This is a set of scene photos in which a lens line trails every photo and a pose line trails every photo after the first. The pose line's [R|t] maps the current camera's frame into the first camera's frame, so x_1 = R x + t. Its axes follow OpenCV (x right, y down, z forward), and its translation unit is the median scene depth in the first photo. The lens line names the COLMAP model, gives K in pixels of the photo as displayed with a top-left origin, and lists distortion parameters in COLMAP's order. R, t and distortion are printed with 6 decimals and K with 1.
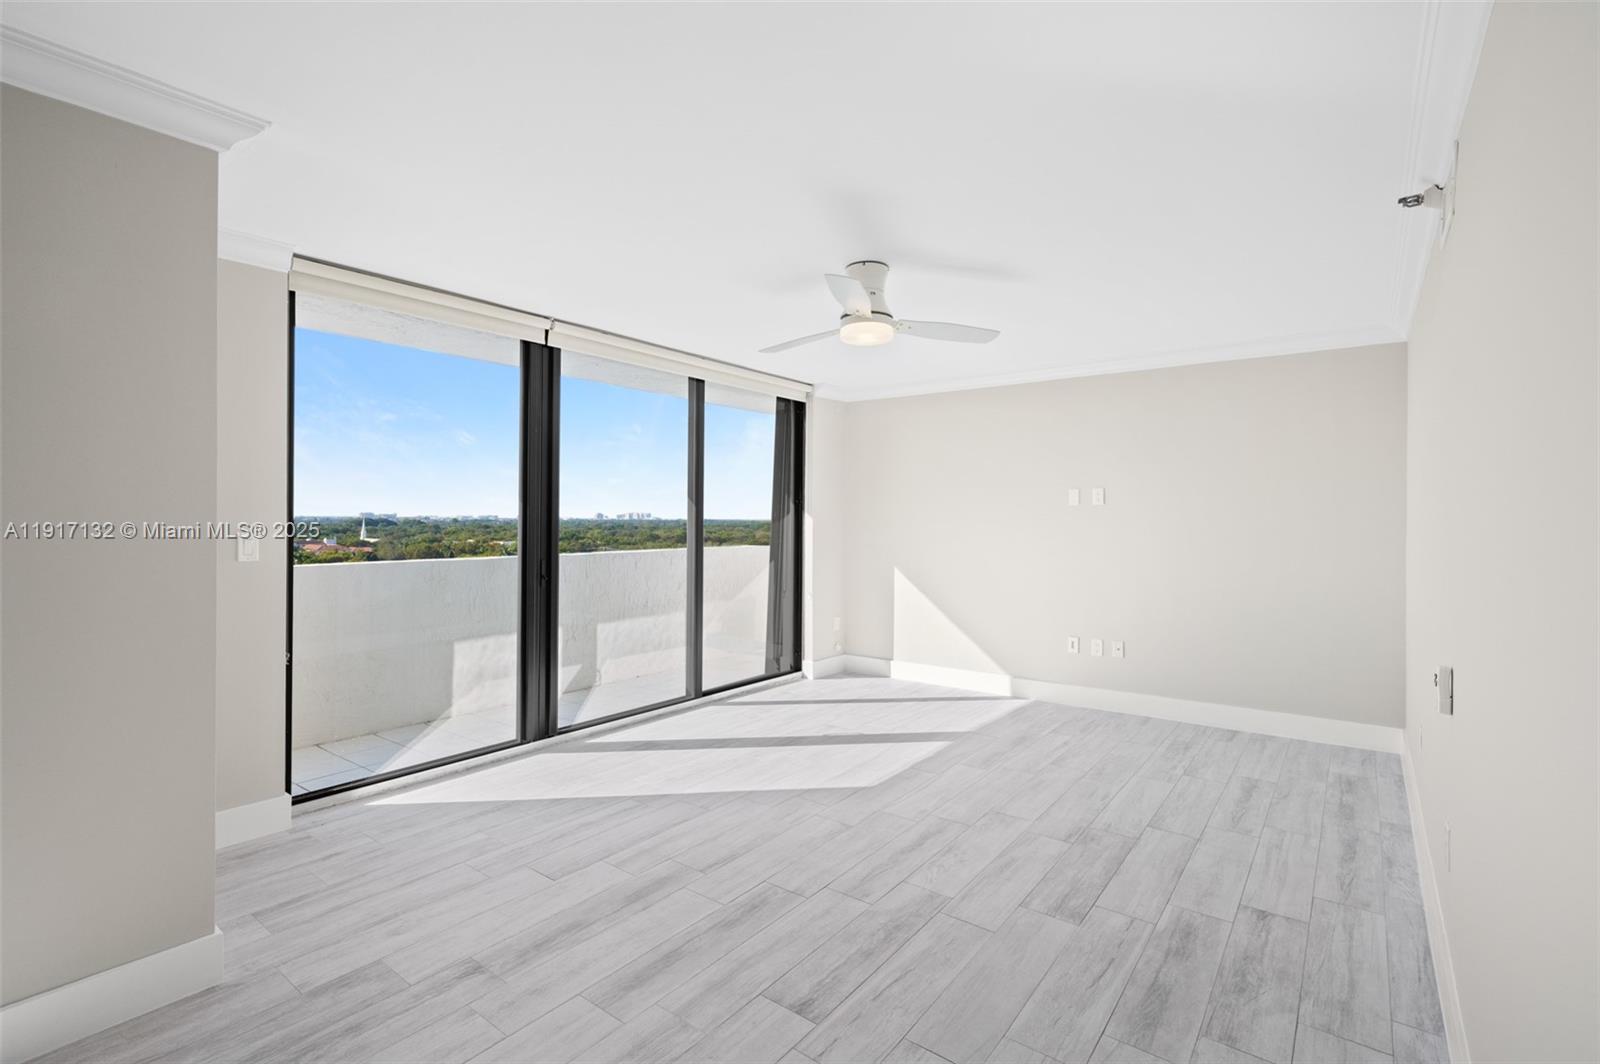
lens RADIAL K [[732.2, 0, 813.6], [0, 732.2, 506.8], [0, 0, 1]] dist [-0.000246, 0.000164]
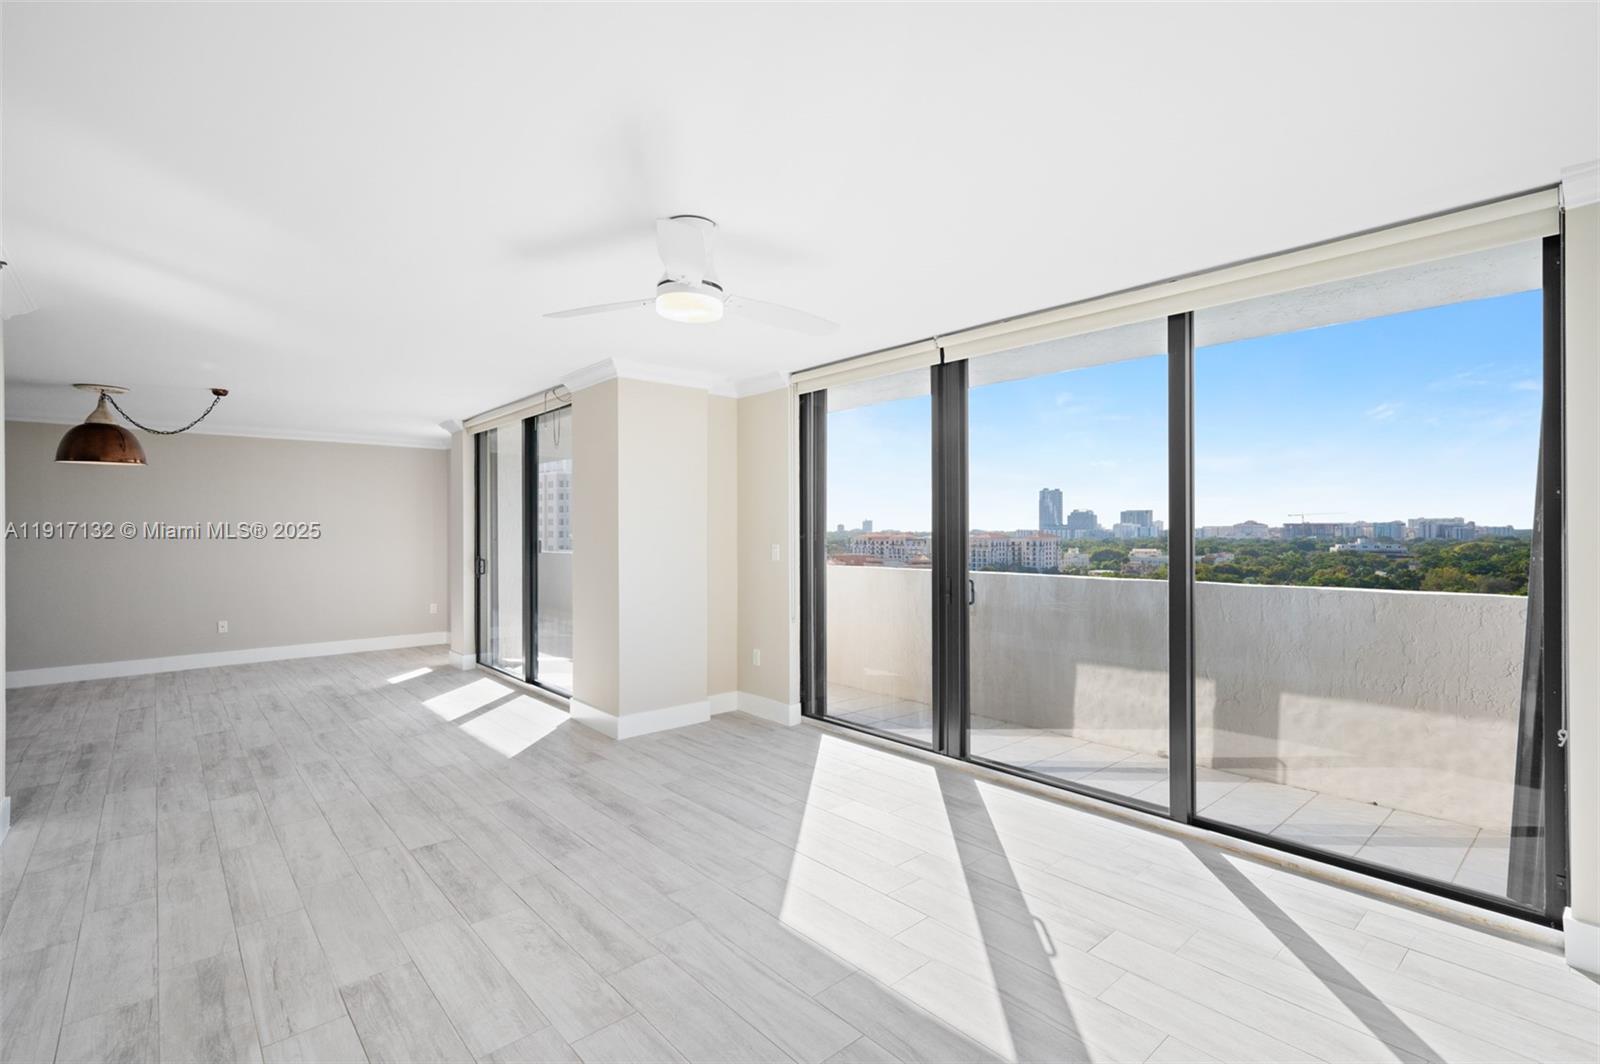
lens RADIAL K [[732.2, 0, 795.5], [0, 732.2, 534.4], [0, 0, 1]] dist [-0.000246, 0.000164]
pose [[-0.204516, 0.001326, -0.978862, 0.968138], [0.016029, 0.999870, -0.001995, 0.018194], [0.978732, -0.016098, -0.204511, 1.493128]]
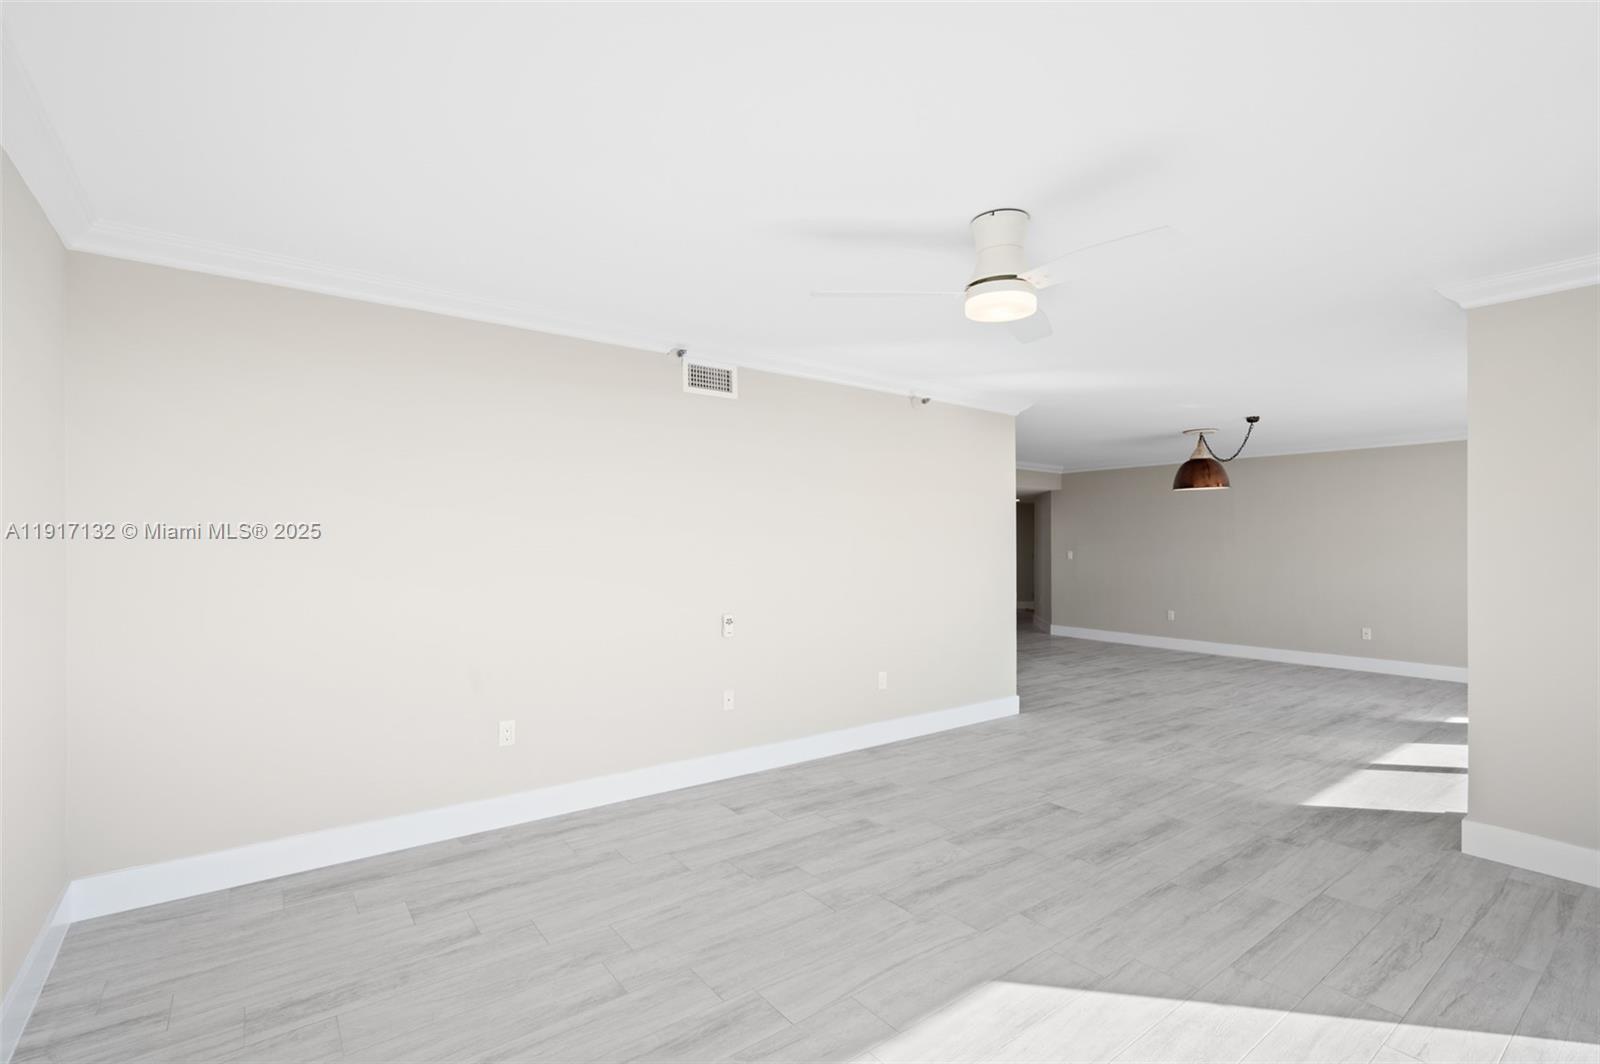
lens RADIAL K [[732.2, 0, 810.2], [0, 732.2, 537.0], [0, 0, 1]] dist [-0.000246, 0.000164]
pose [[-0.963213, -0.007317, 0.268640, 0.068685], [-0.012860, 0.999739, -0.018879, 0.029481], [-0.268431, -0.021639, -0.963056, 2.104761]]
